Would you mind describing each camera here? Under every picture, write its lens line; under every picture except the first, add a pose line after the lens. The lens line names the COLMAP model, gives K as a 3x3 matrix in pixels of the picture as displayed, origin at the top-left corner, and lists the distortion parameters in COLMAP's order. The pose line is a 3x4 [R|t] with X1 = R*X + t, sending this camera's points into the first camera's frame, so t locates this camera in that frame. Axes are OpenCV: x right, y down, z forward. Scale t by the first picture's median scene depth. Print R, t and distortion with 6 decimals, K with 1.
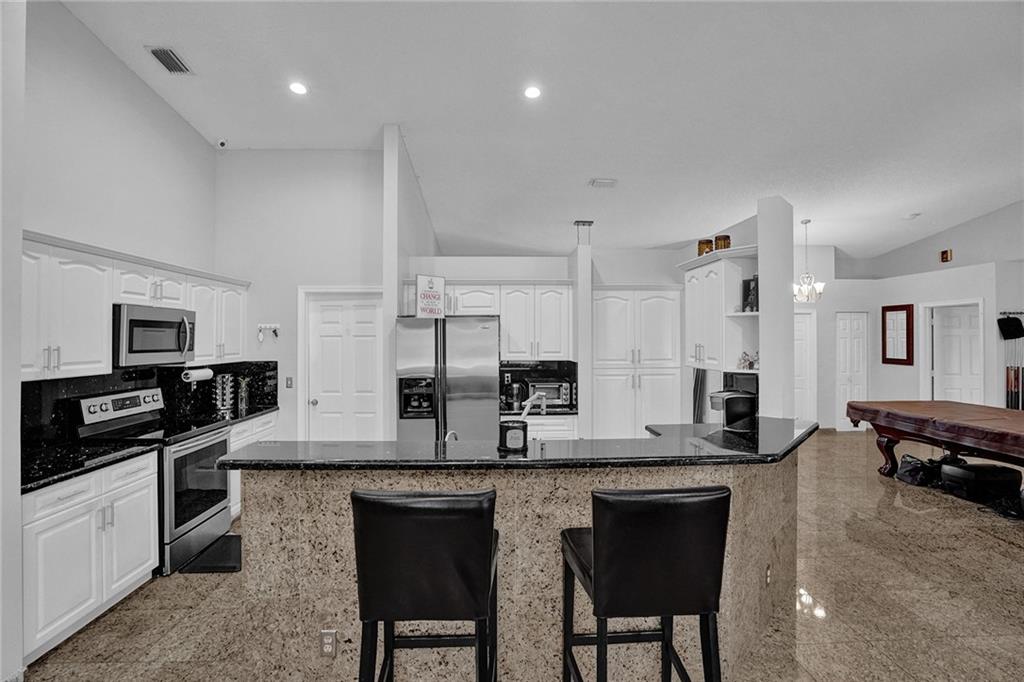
lens RADIAL K [[487.5, 0, 518.9], [0, 487.5, 335.1], [0, 0, 1]] dist [-0.044131, 0.013258]
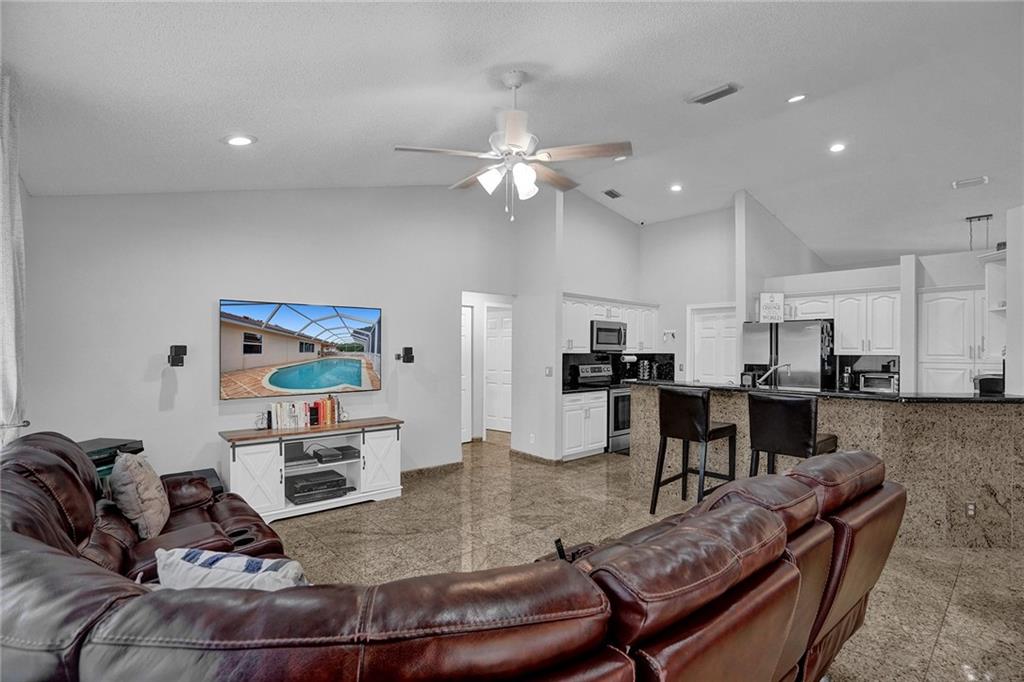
lens RADIAL K [[487.5, 0, 507.3], [0, 487.5, 347.4], [0, 0, 1]] dist [-0.044131, 0.013258]
pose [[0.632364, 0.002333, -0.774668, 0.432740], [-0.002128, 0.999997, 0.001274, 0.037058], [0.774668, 0.000843, 0.632367, -0.483109]]
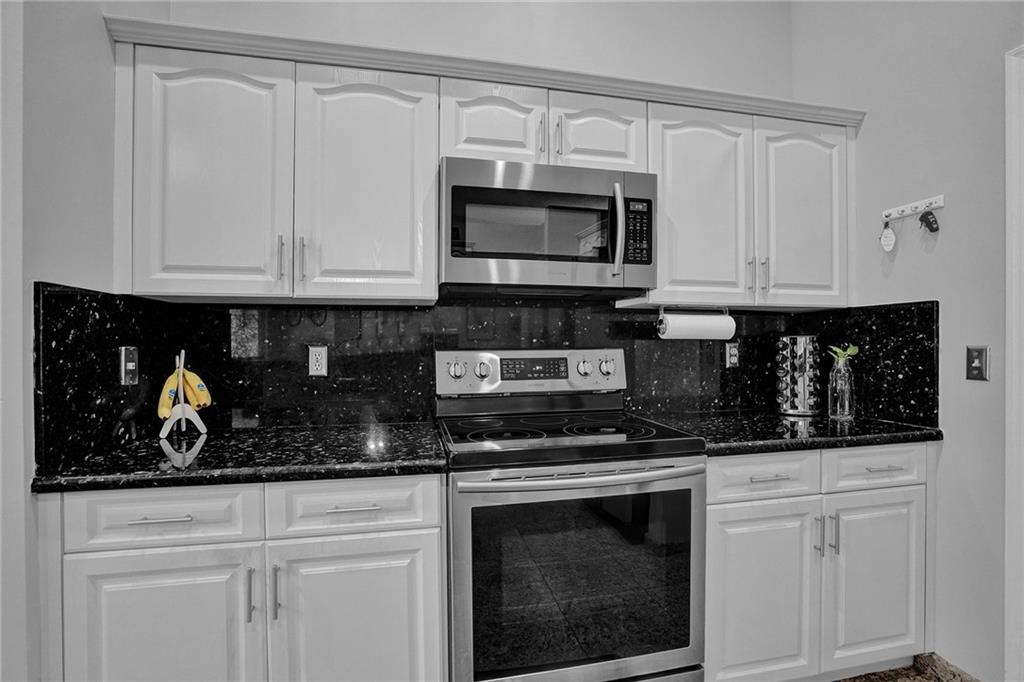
lens RADIAL K [[487.5, 0, 507.0], [0, 487.5, 343.3], [0, 0, 1]] dist [-0.044131, 0.013258]
pose [[0.169773, -0.001104, -0.985483, -0.238741], [0.008641, 0.999963, 0.000368, 0.091977], [0.985445, -0.008578, 0.169776, 0.709364]]
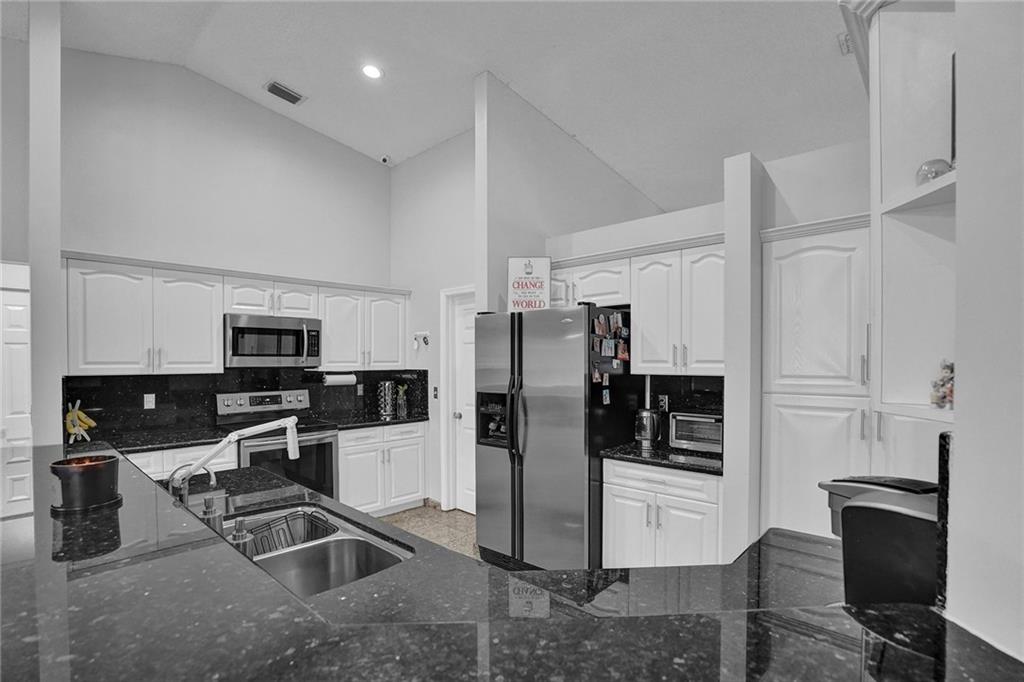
lens RADIAL K [[487.5, 0, 508.6], [0, 487.5, 366.0], [0, 0, 1]] dist [-0.044131, 0.013258]
pose [[0.695131, 0.009442, -0.718821, 0.356012], [0.006214, 0.999797, 0.019142, 0.031871], [0.718857, -0.017773, 0.694931, 0.490084]]
